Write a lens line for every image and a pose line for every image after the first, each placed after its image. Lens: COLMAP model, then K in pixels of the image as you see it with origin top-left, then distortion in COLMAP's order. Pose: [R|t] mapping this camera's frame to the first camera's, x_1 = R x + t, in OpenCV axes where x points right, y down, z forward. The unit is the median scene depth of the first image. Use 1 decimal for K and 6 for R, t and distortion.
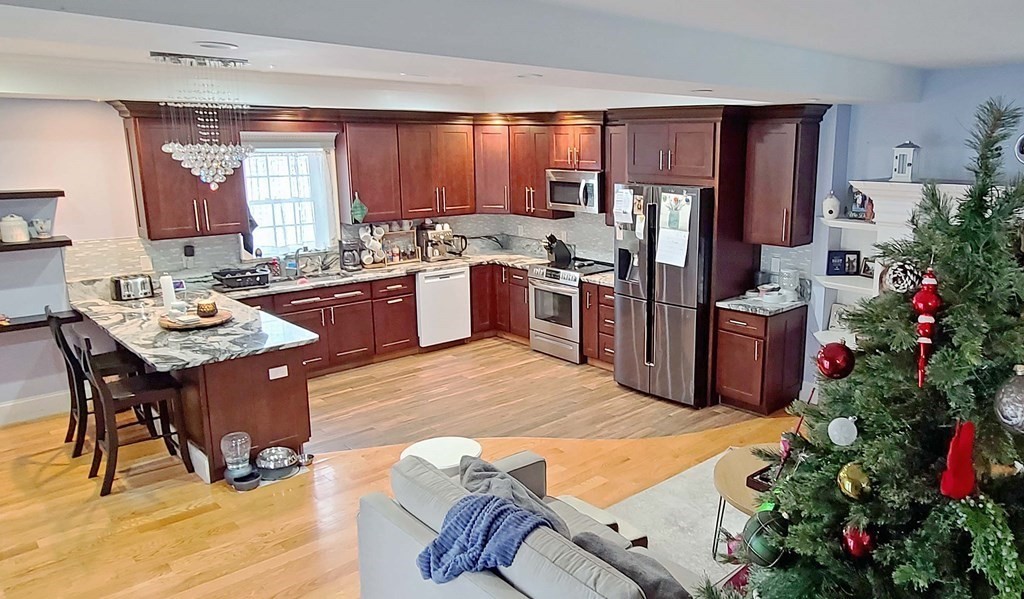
lens RADIAL K [[714.6, 0, 622.2], [0, 714.6, 285.5], [0, 0, 1]] dist [0.005762, -0.005283]
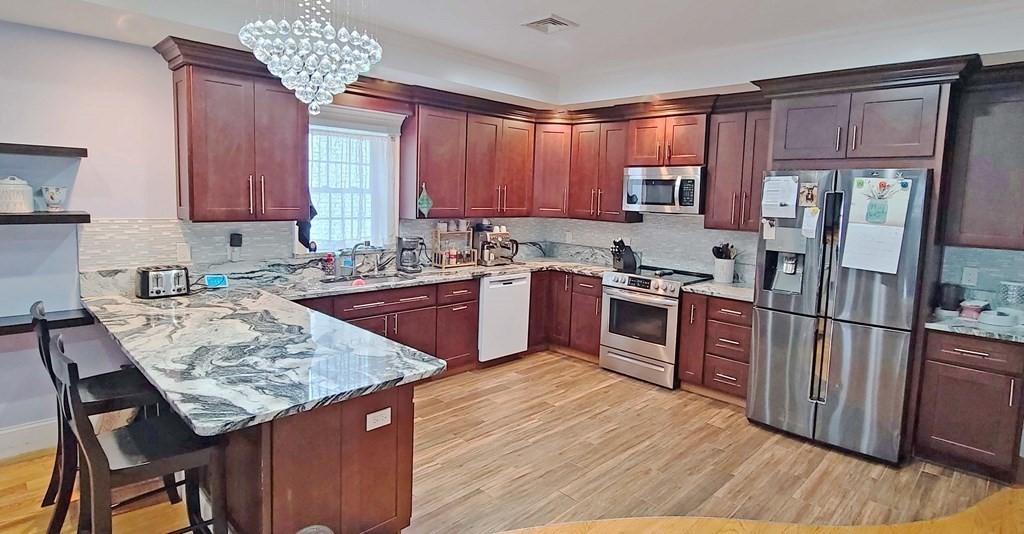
lens RADIAL K [[528.1, 0, 512.1], [0, 528.1, 241.9], [0, 0, 1]] dist [-0.002212, 0.001293]
pose [[0.999459, 0.026070, -0.020041, -0.282451], [-0.028097, 0.993693, -0.108554, 0.010993], [0.017084, 0.109058, 0.993889, 0.412980]]
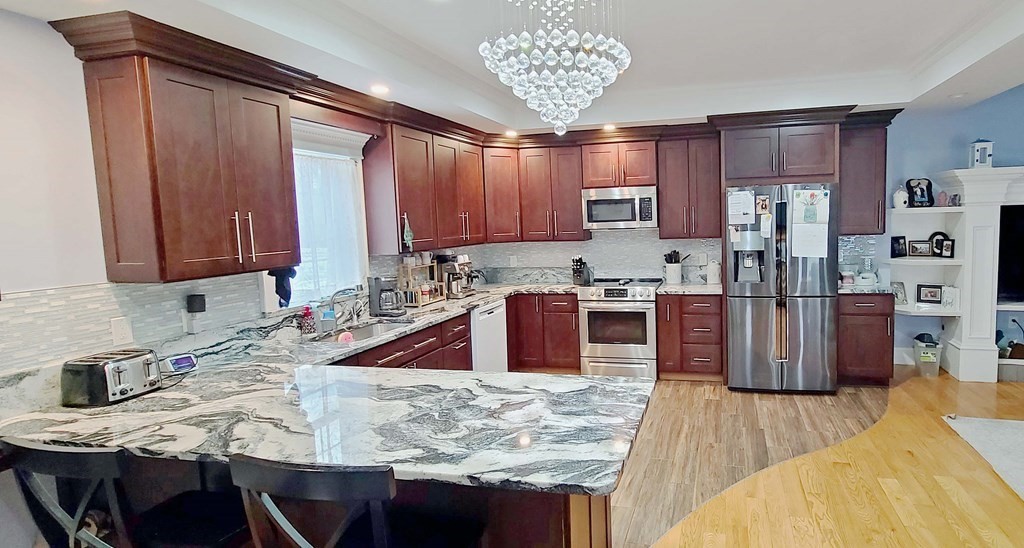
lens RADIAL K [[522.1, 0, 604.6], [0, 522.1, 260.8], [0, 0, 1]] dist [0.002726, -0.001675]
pose [[0.860441, -0.074539, 0.504069, -0.541342], [0.136417, 0.986829, -0.086936, 0.000904], [-0.490950, 0.143567, 0.859277, 0.467882]]
